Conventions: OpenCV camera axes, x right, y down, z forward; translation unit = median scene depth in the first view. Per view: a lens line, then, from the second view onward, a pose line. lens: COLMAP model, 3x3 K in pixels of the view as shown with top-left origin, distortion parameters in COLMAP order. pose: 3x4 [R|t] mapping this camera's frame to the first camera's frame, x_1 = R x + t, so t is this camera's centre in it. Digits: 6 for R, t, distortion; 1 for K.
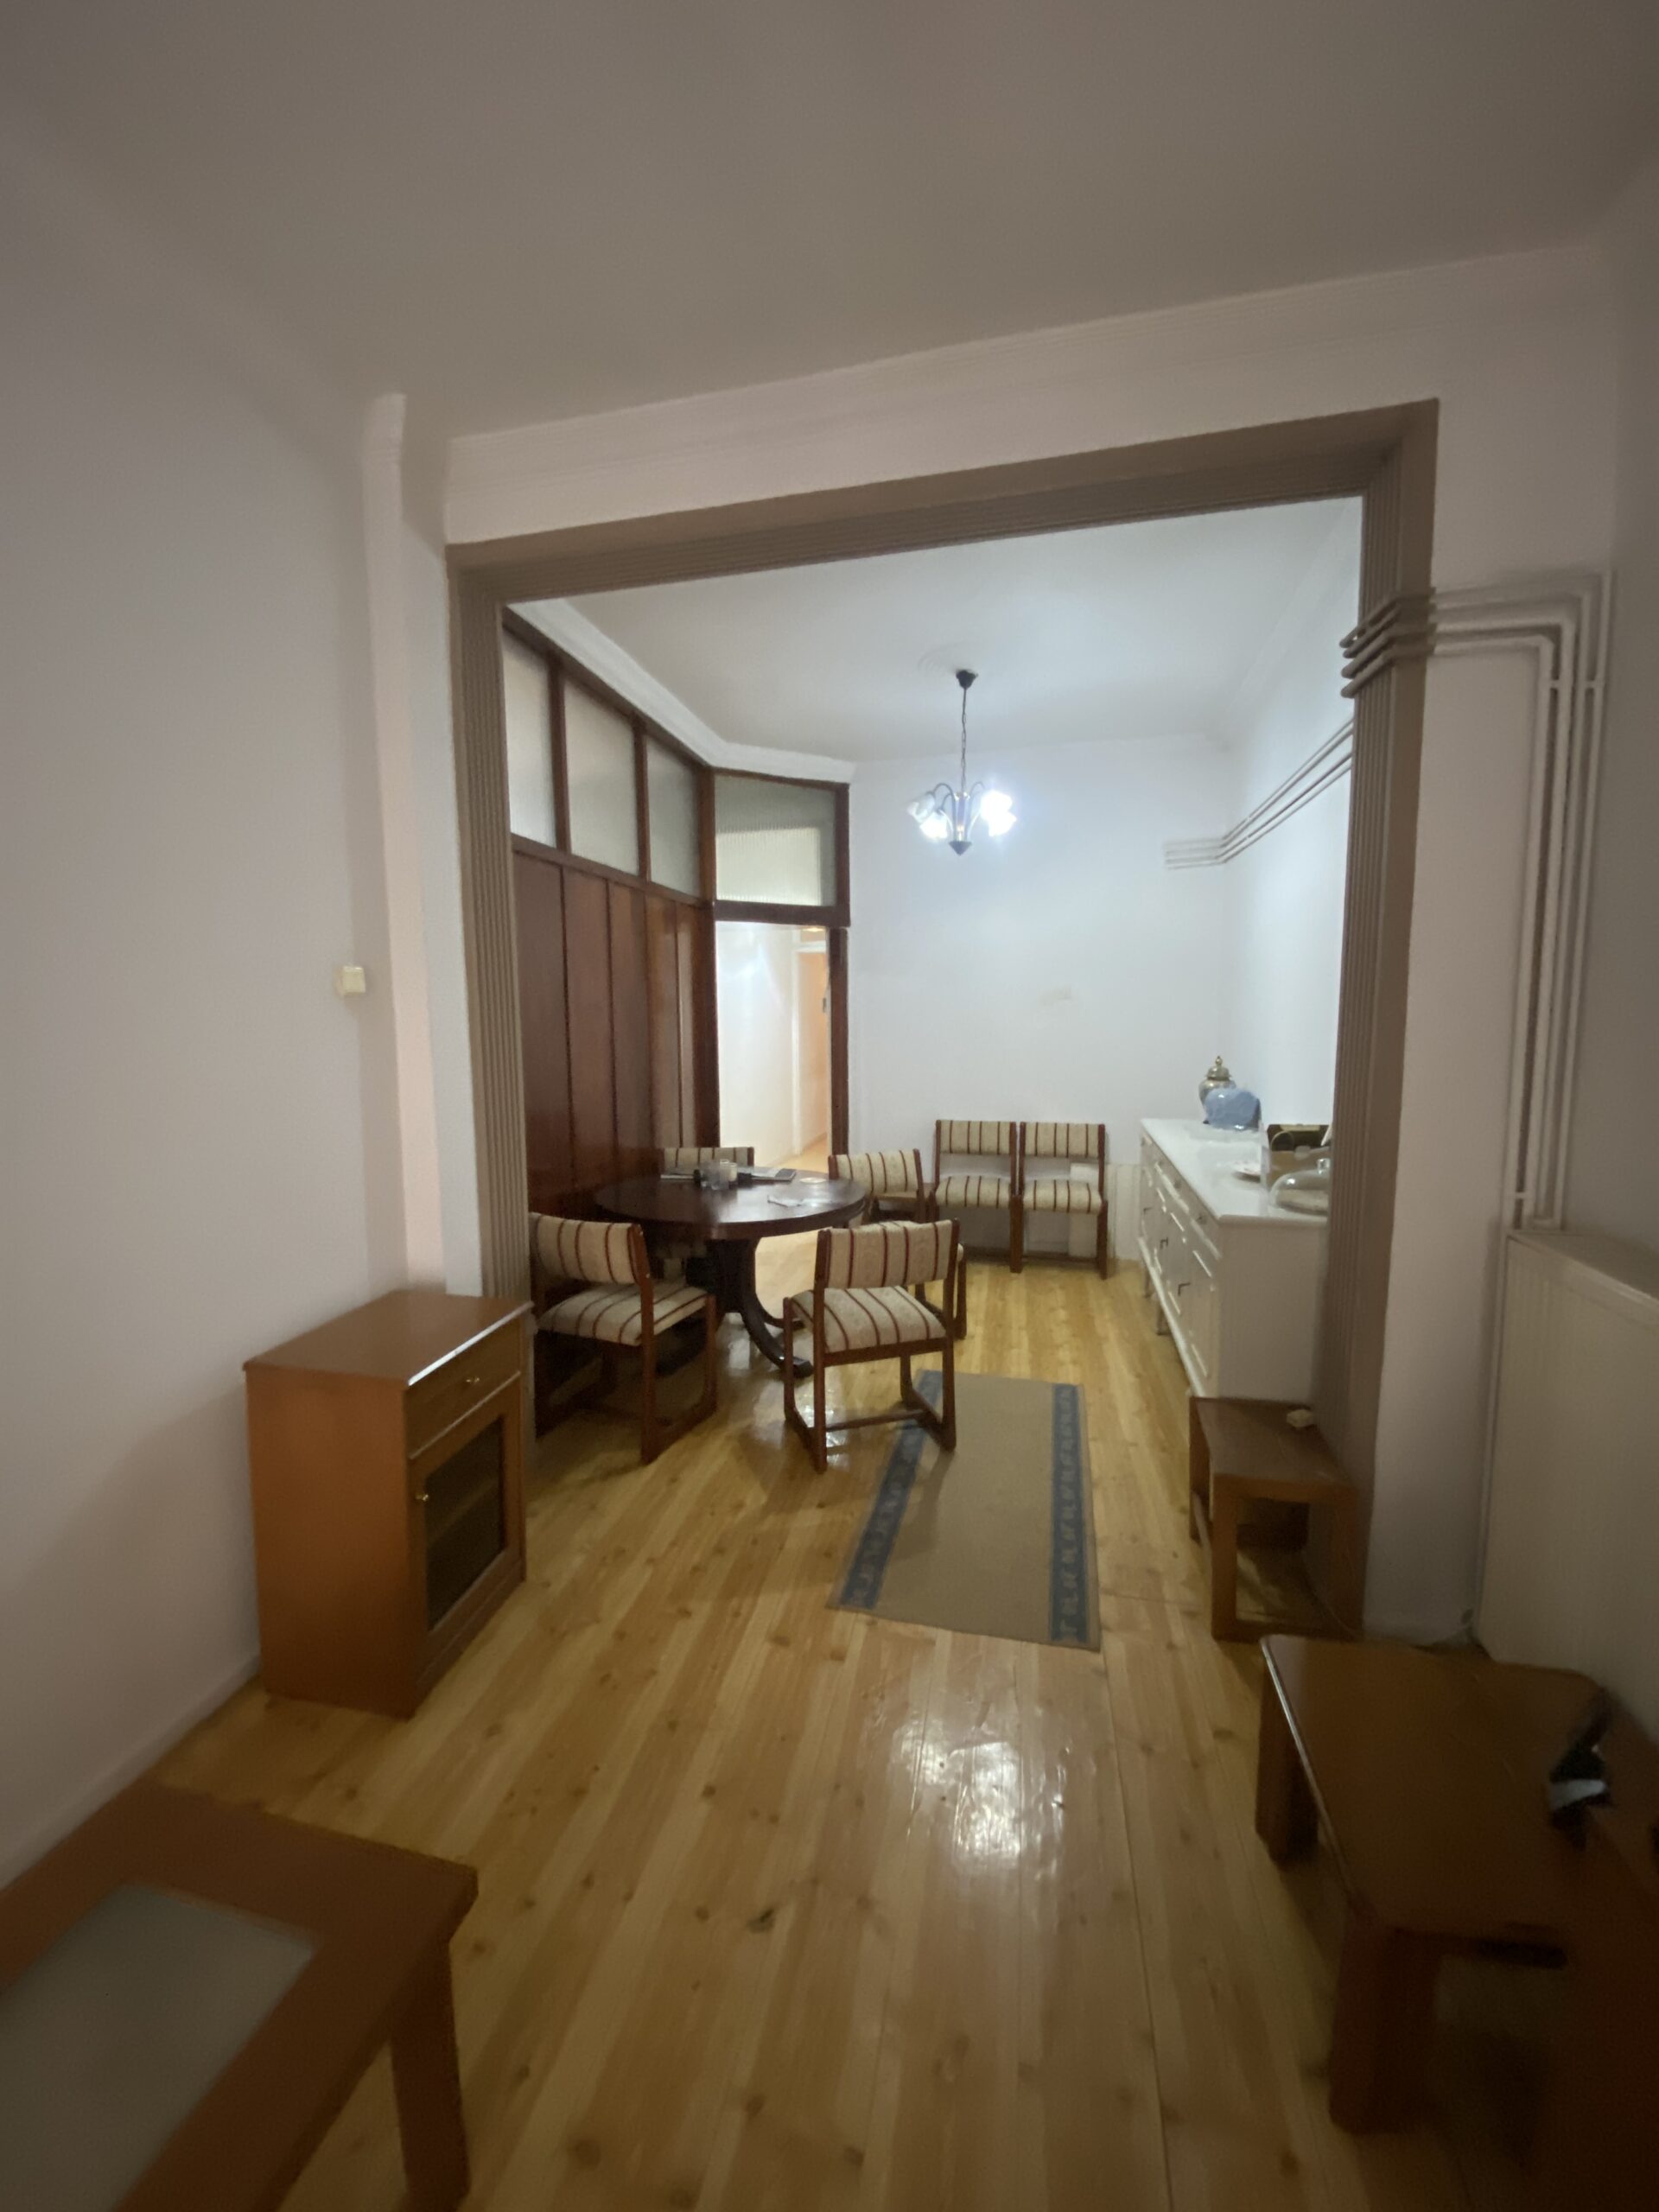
lens RADIAL K [[905.6, 0, 819.7], [0, 905.6, 1102.3], [0, 0, 1]] dist [0.088832, -0.054047]
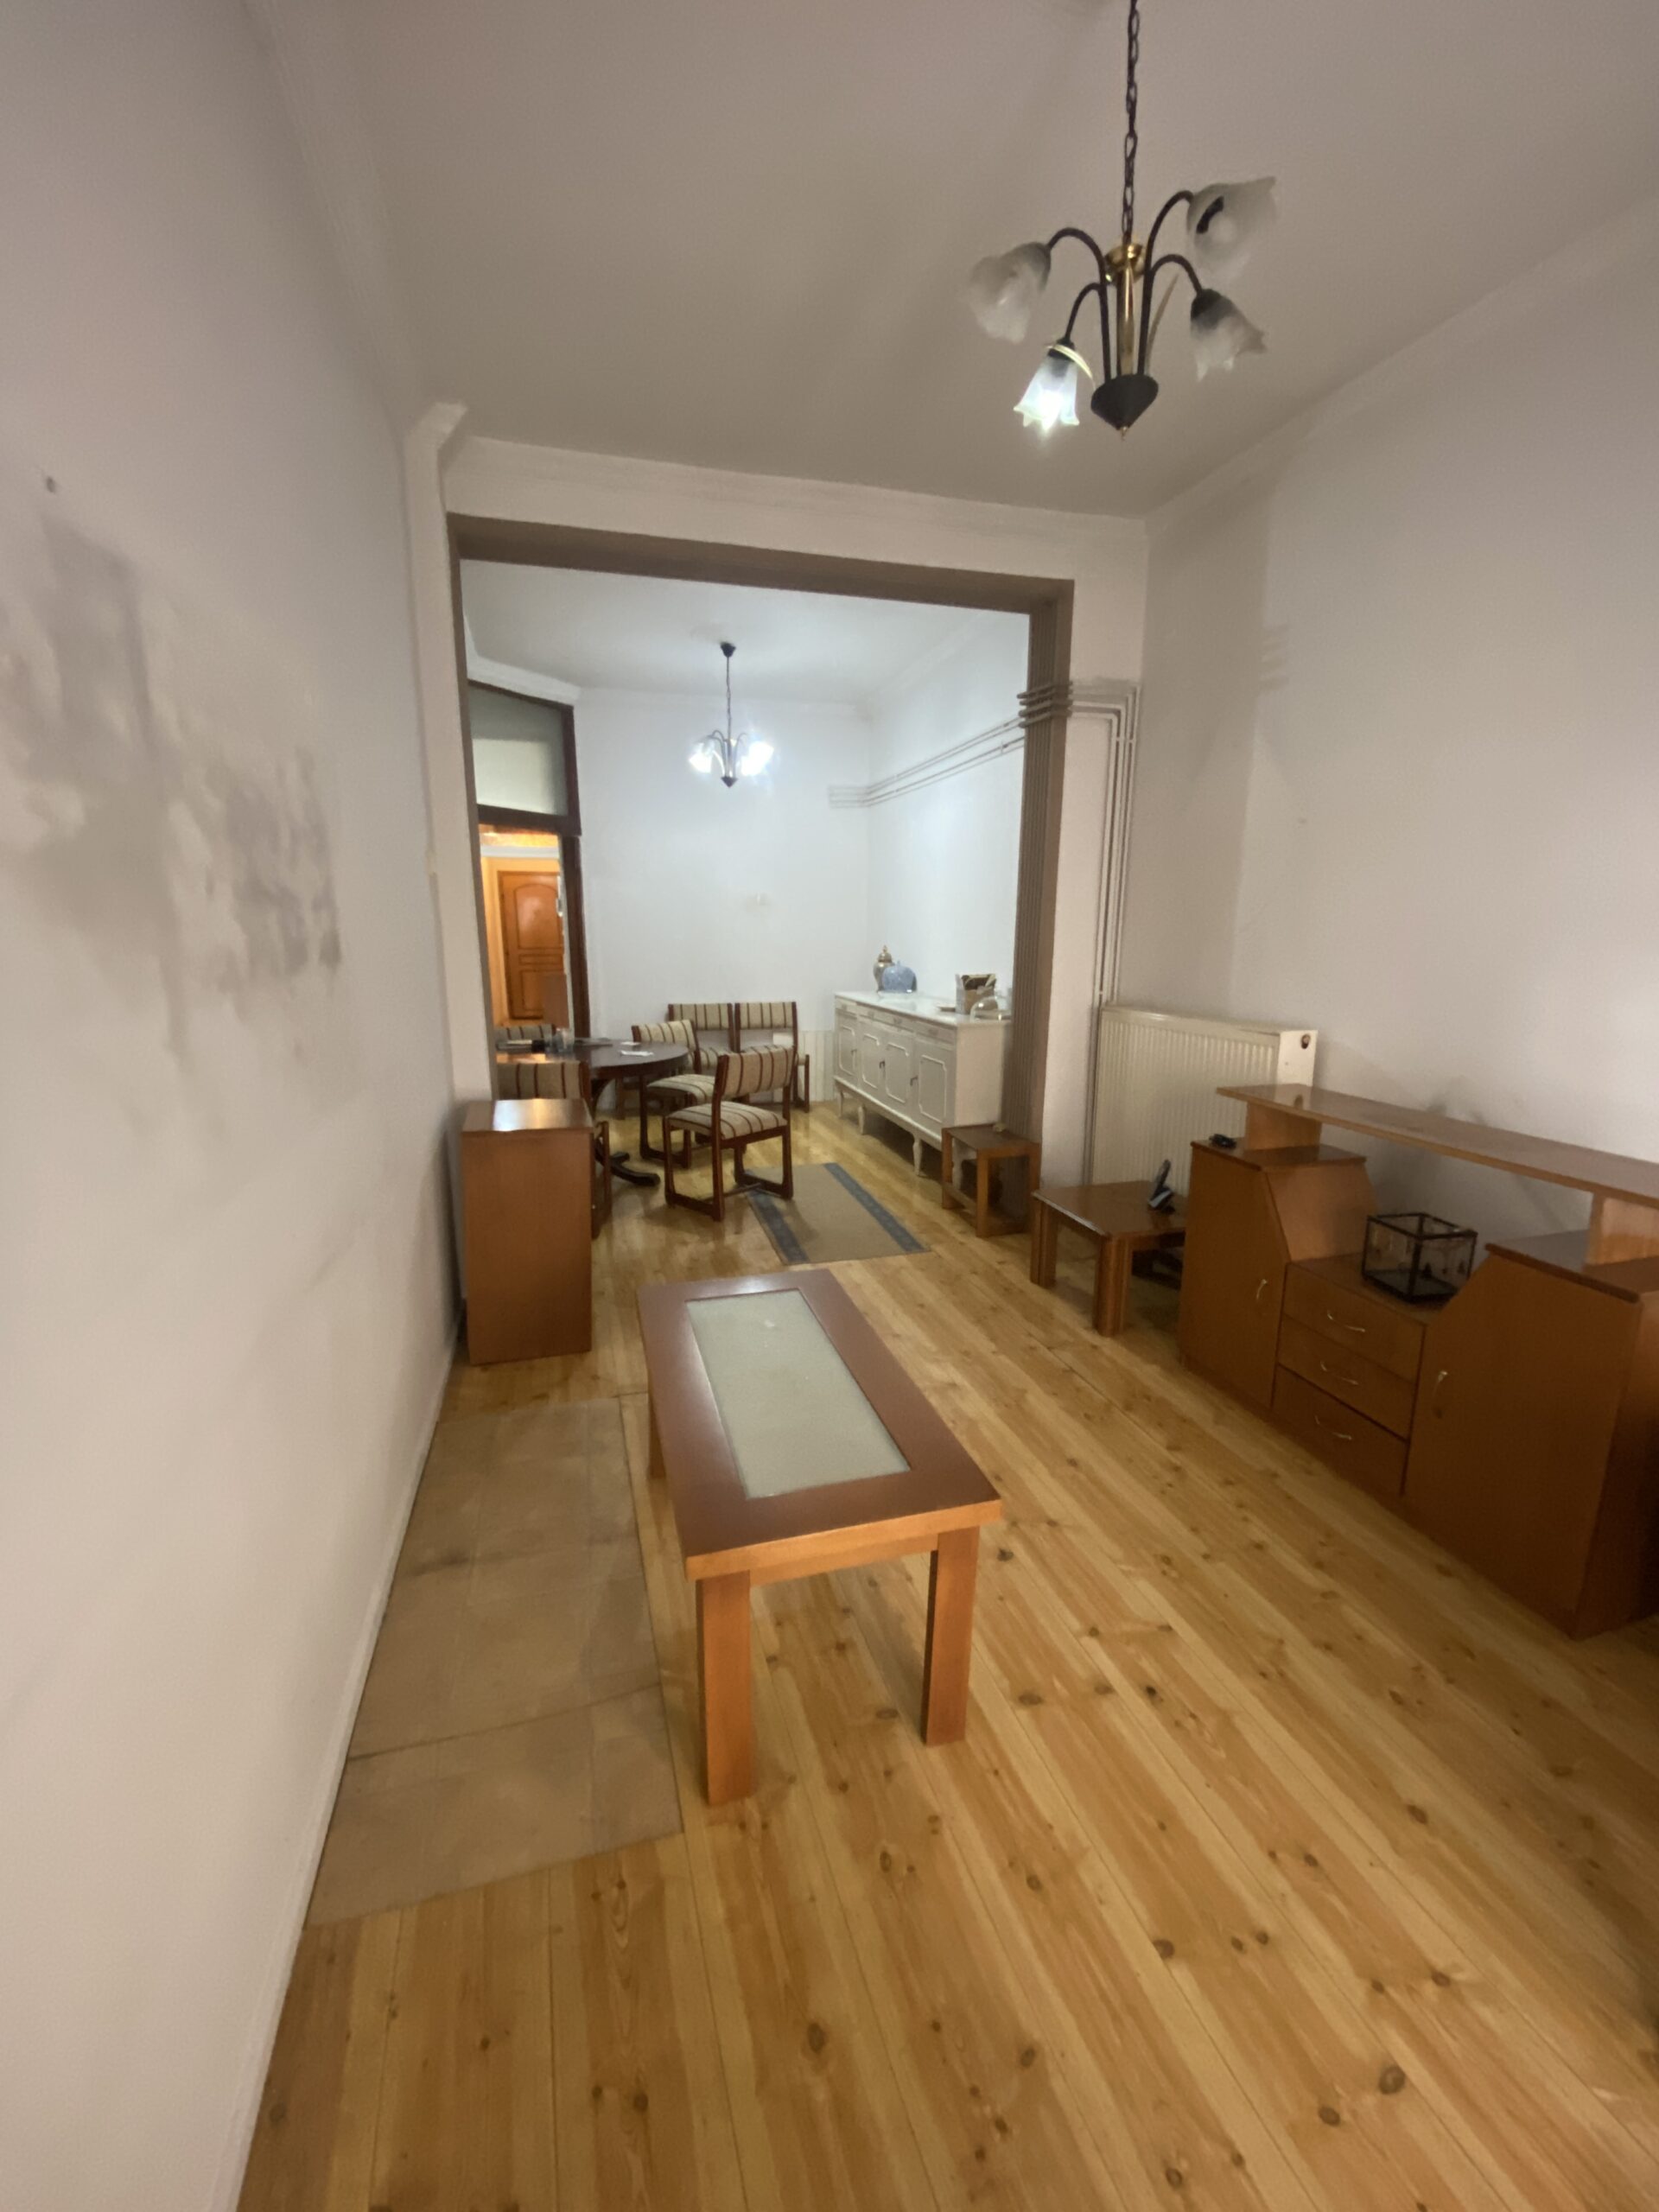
lens RADIAL K [[905.6, 0, 819.7], [0, 905.6, 1102.3], [0, 0, 1]] dist [0.088832, -0.054047]
pose [[0.878275, -0.082180, 0.471042, -0.392770], [0.042519, 0.994640, 0.094251, 0.063127], [-0.476262, -0.062750, 0.877061, -0.251172]]
